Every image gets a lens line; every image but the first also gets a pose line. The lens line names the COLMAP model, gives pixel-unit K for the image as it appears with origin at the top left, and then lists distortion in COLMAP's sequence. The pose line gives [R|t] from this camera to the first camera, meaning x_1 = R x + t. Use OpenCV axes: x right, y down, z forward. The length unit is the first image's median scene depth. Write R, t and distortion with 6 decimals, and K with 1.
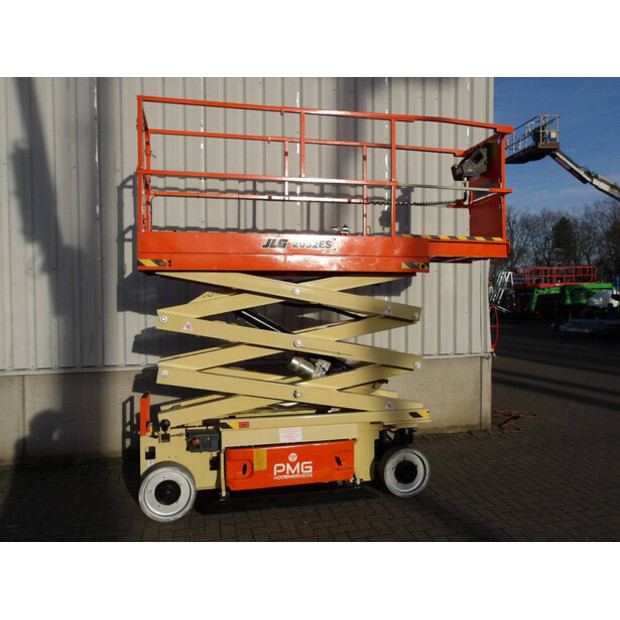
lens RADIAL K [[509.0, 0, 311.0], [0, 509.0, 308.3], [0, 0, 1]] dist [0.007991, 0.001872]
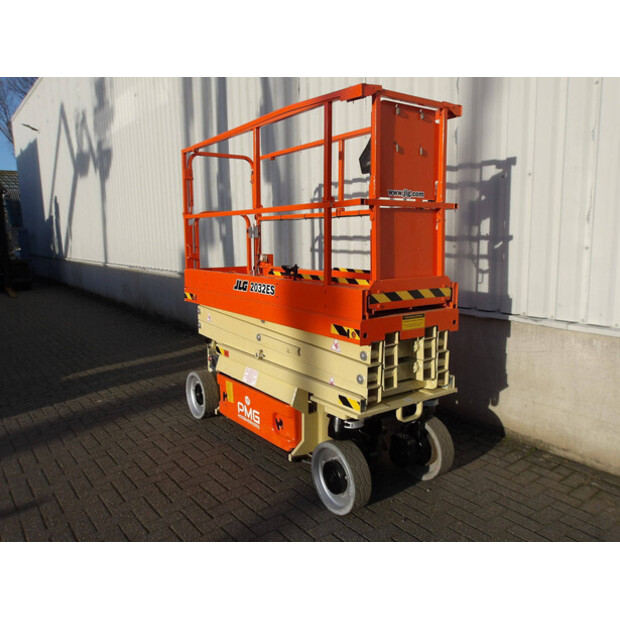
lens RADIAL K [[509.0, 0, 312.0], [0, 509.0, 310.2], [0, 0, 1]] dist [0.007991, 0.001872]
pose [[0.392646, 0.137132, -0.909408, 0.798434], [-0.007464, 0.989264, 0.145951, -0.001102], [0.919659, -0.050520, 0.389454, 0.742971]]
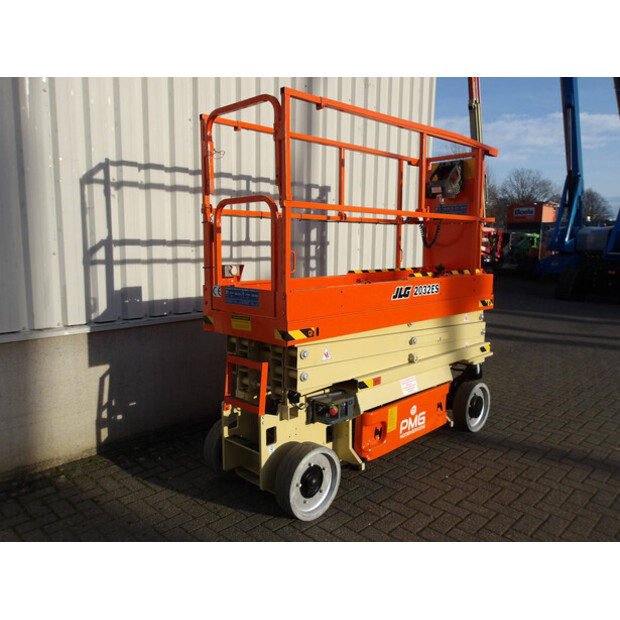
lens RADIAL K [[509.0, 0, 311.2], [0, 509.0, 309.3], [0, 0, 1]] dist [0.007991, 0.001872]
pose [[0.847046, -0.057984, 0.528348, -0.622992], [-0.002133, 0.993653, 0.112470, 0.021932], [-0.531516, -0.096394, 0.841546, 0.365711]]
